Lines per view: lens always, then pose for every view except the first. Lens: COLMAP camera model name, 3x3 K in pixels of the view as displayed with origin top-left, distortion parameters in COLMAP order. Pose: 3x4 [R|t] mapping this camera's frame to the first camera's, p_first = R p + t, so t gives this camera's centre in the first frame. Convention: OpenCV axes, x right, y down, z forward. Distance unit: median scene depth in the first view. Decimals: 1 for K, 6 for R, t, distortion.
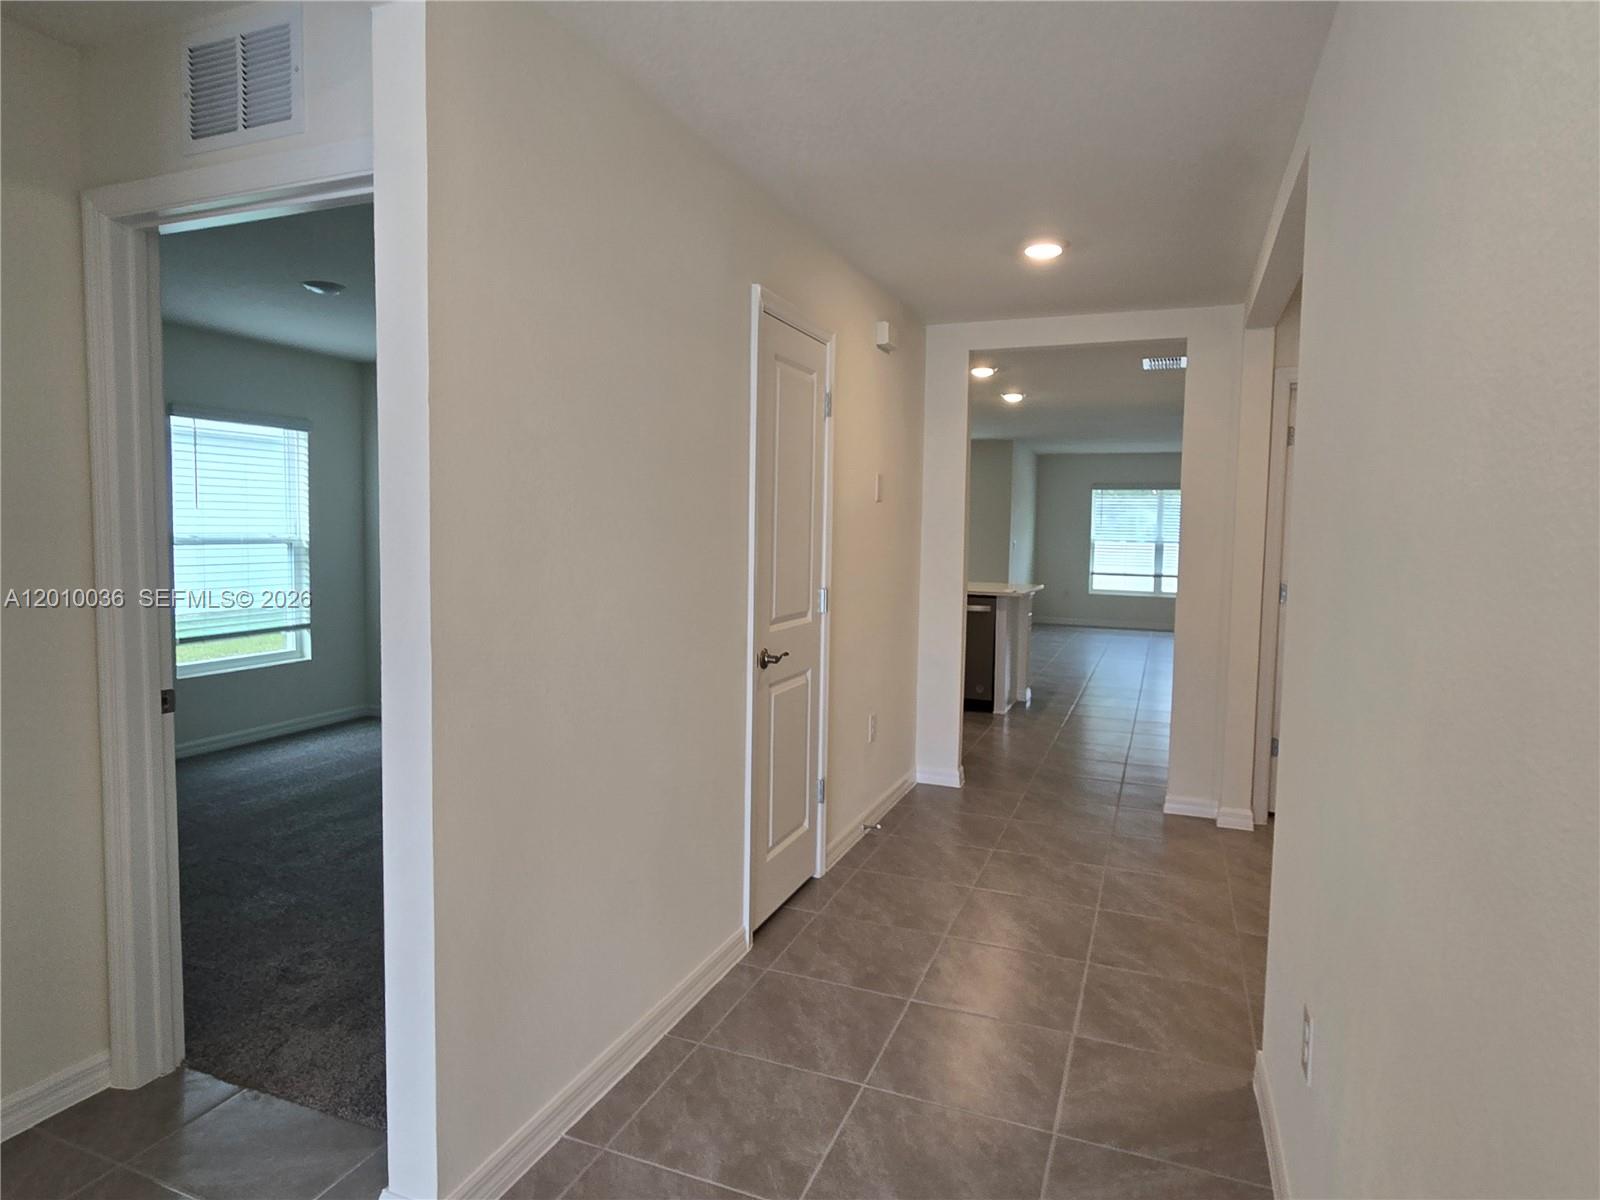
lens RADIAL K [[937.3, 0, 786.3], [0, 937.3, 583.7], [0, 0, 1]] dist [0.000473, -0.001869]
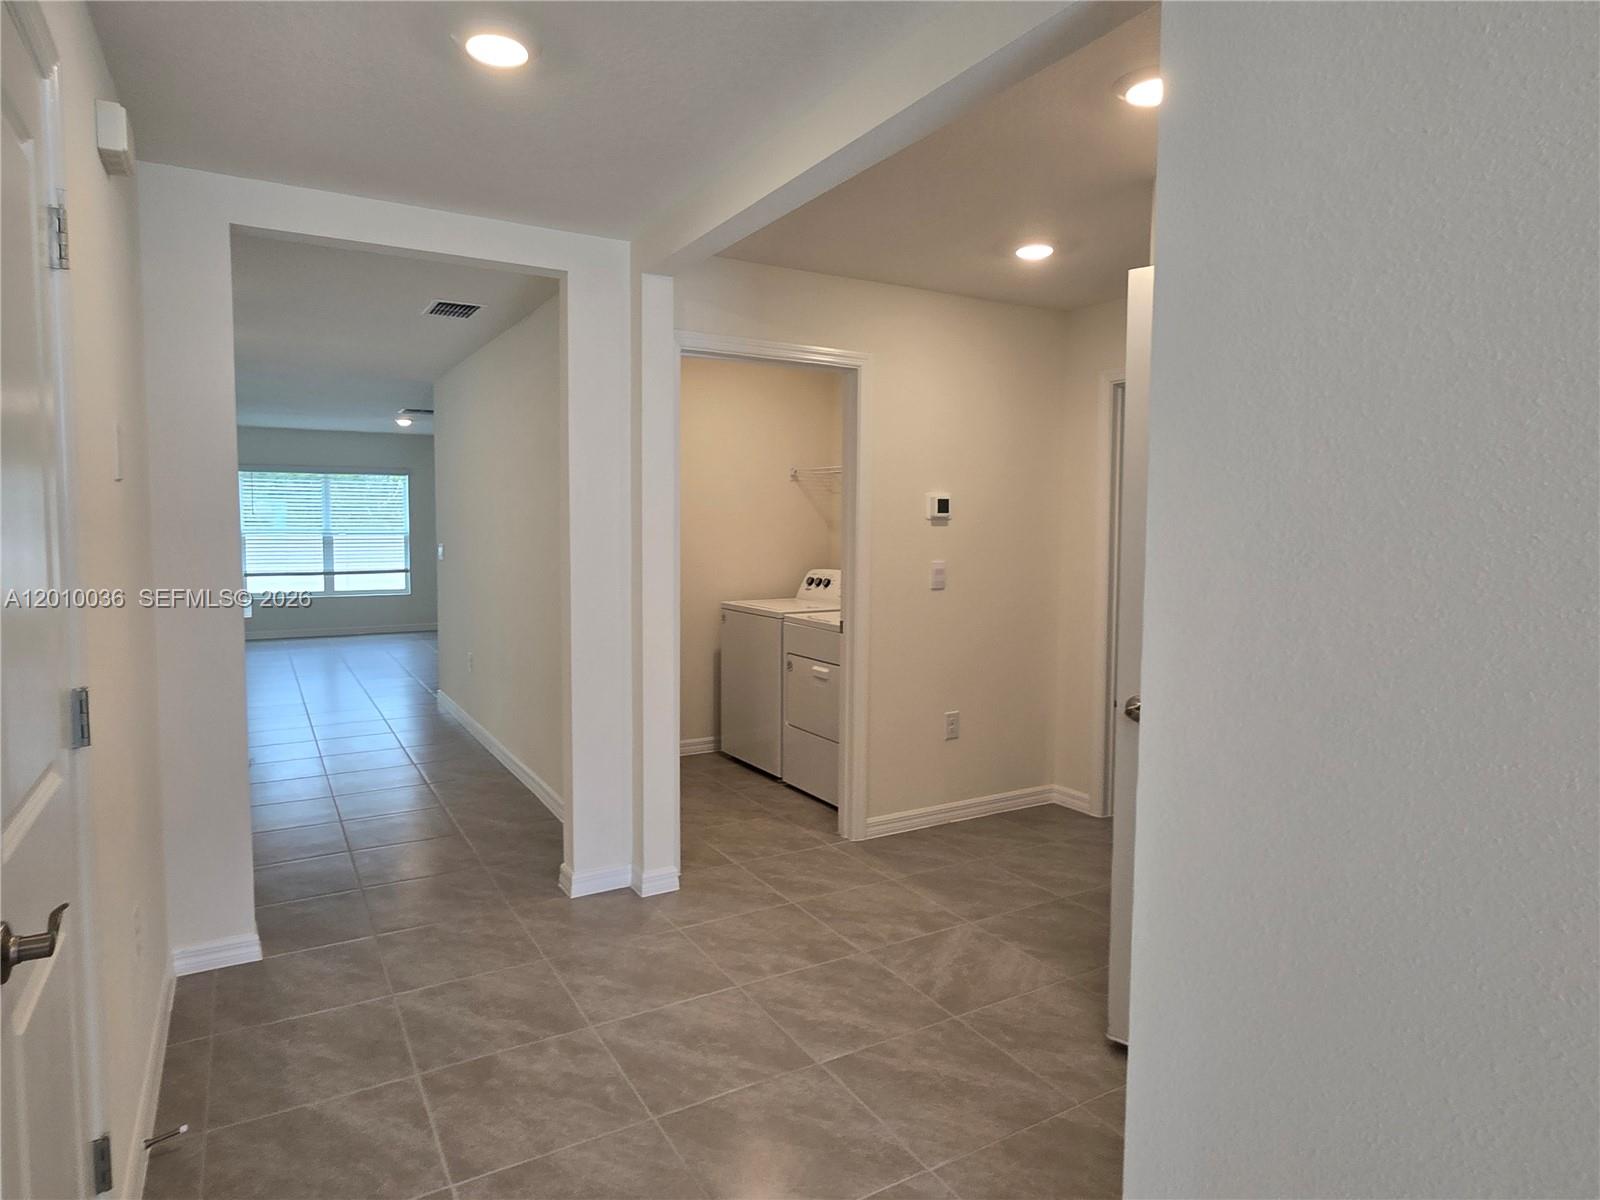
lens RADIAL K [[937.3, 0, 786.3], [0, 937.3, 583.7], [0, 0, 1]] dist [0.000473, -0.001869]
pose [[0.614896, -0.065926, 0.785848, -0.077545], [0.055203, 0.997653, 0.040501, -0.033516], [-0.786674, 0.018478, 0.617092, 0.435070]]
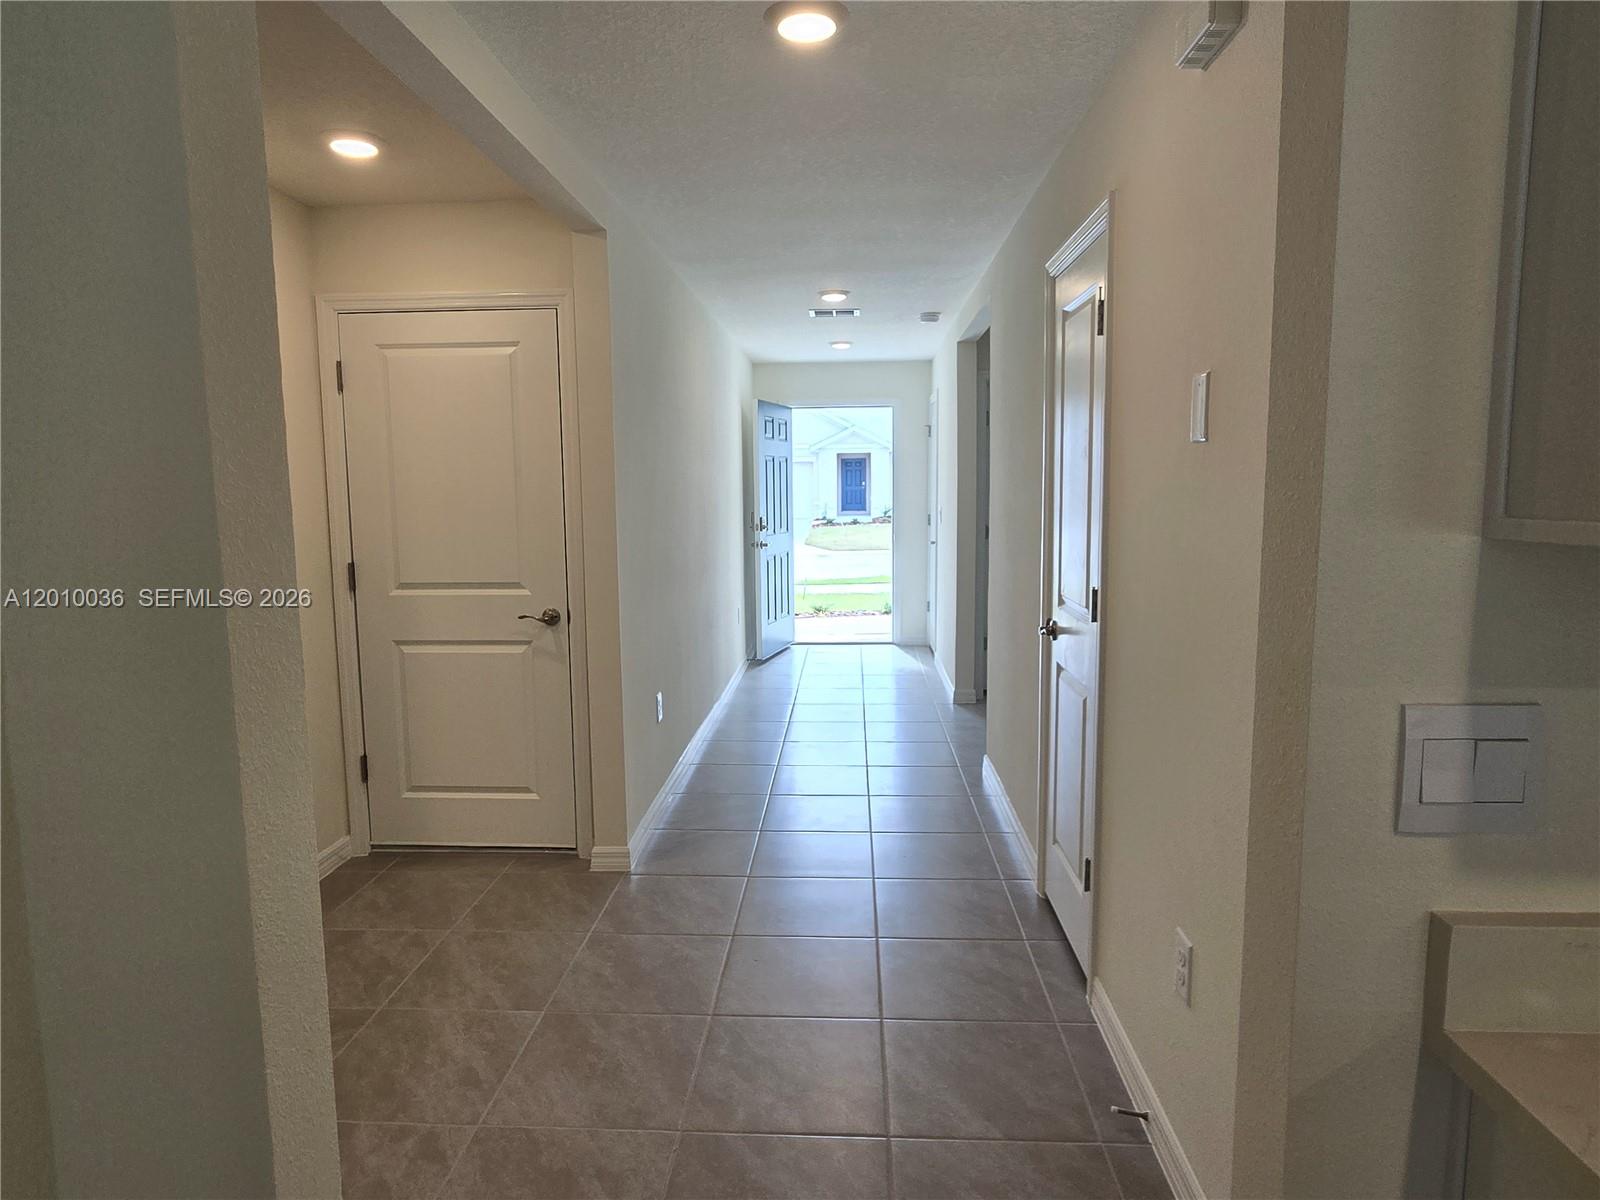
lens RADIAL K [[937.3, 0, 786.3], [0, 937.3, 583.7], [0, 0, 1]] dist [0.000473, -0.001869]
pose [[-0.949568, 0.027737, -0.312332, 0.411549], [-0.024127, 0.986664, 0.160973, -0.089694], [0.312632, 0.160390, -0.936235, 1.370587]]
